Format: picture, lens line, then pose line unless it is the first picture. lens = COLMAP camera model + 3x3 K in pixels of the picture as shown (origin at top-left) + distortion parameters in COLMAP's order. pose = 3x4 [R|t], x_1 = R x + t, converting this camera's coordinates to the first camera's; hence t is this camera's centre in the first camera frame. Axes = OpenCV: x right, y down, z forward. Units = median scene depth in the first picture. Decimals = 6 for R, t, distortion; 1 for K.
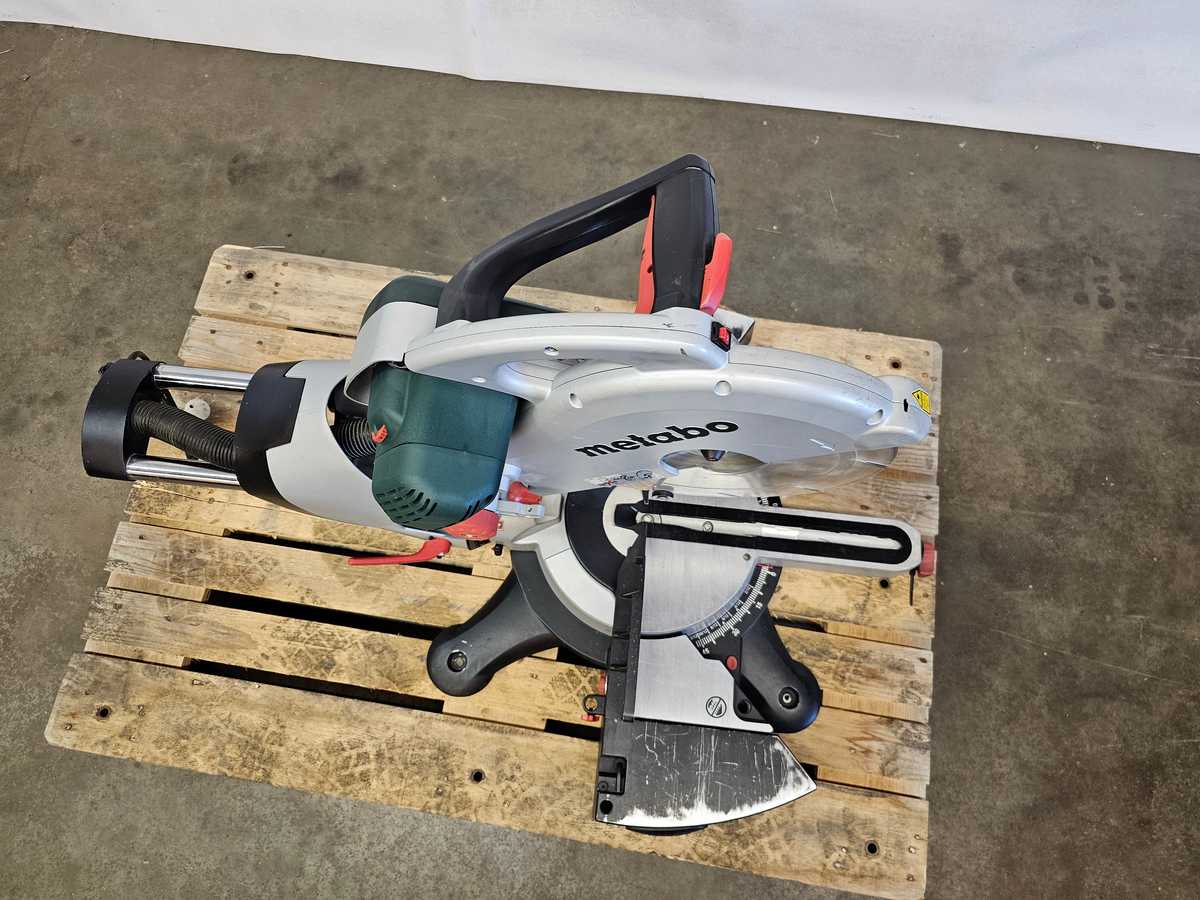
lens RADIAL K [[792.7, 0, 585.5], [0, 792.7, 445.4], [0, 0, 1]] dist [0.029665, -0.030378]
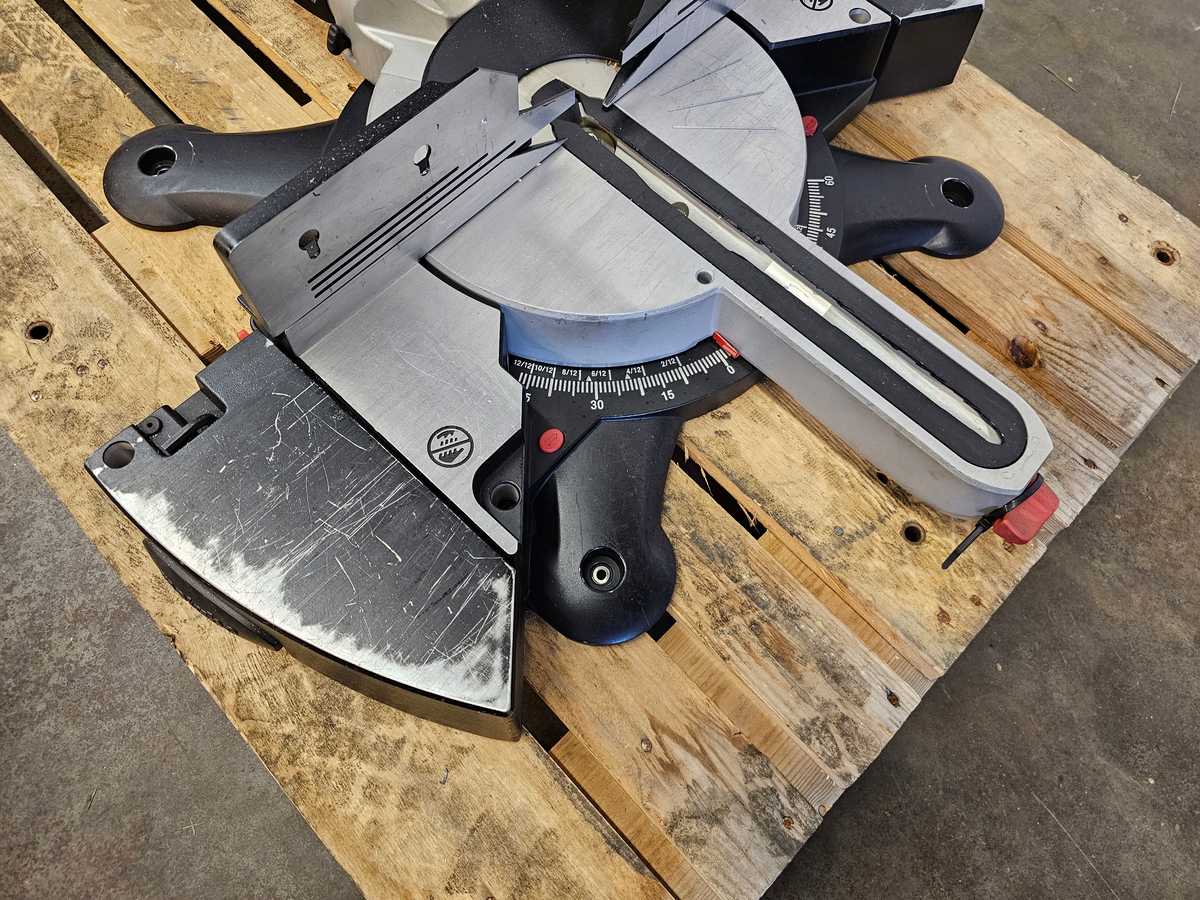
lens RADIAL K [[792.7, 0, 585.5], [0, 792.7, 445.4], [0, 0, 1]] dist [0.029665, -0.030378]
pose [[0.799344, 0.577237, -0.166874, 0.278865], [-0.590393, 0.806150, -0.039476, 0.278007], [0.111739, 0.130077, 0.985188, 0.519383]]
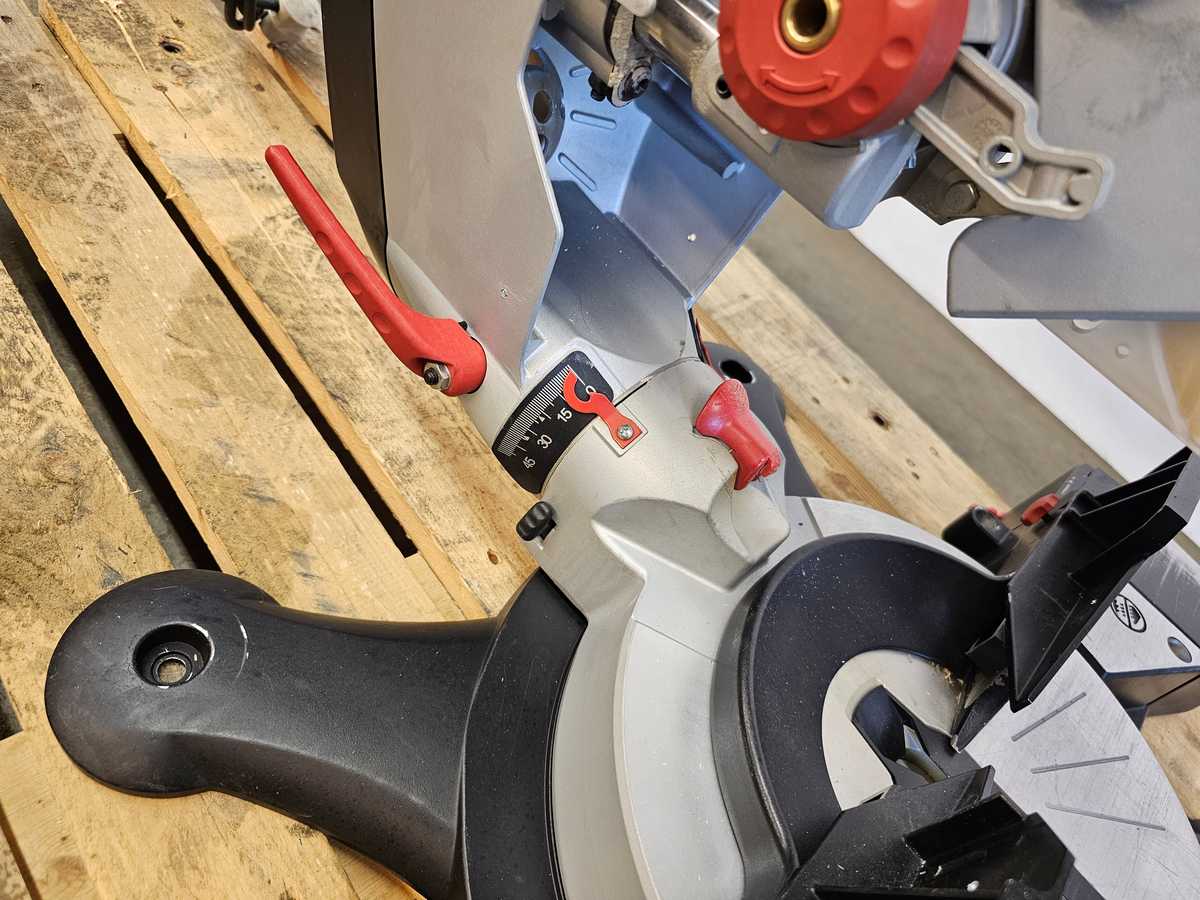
lens RADIAL K [[812.7, 0, 573.0], [0, 812.7, 448.8], [0, 0, 1]] dist [-0.009403, -0.000981]
pose [[0.701295, 0.682064, -0.207303, -0.047537], [-0.689455, 0.575025, -0.440453, 0.258756], [-0.181212, 0.451813, 0.873514, 0.678545]]
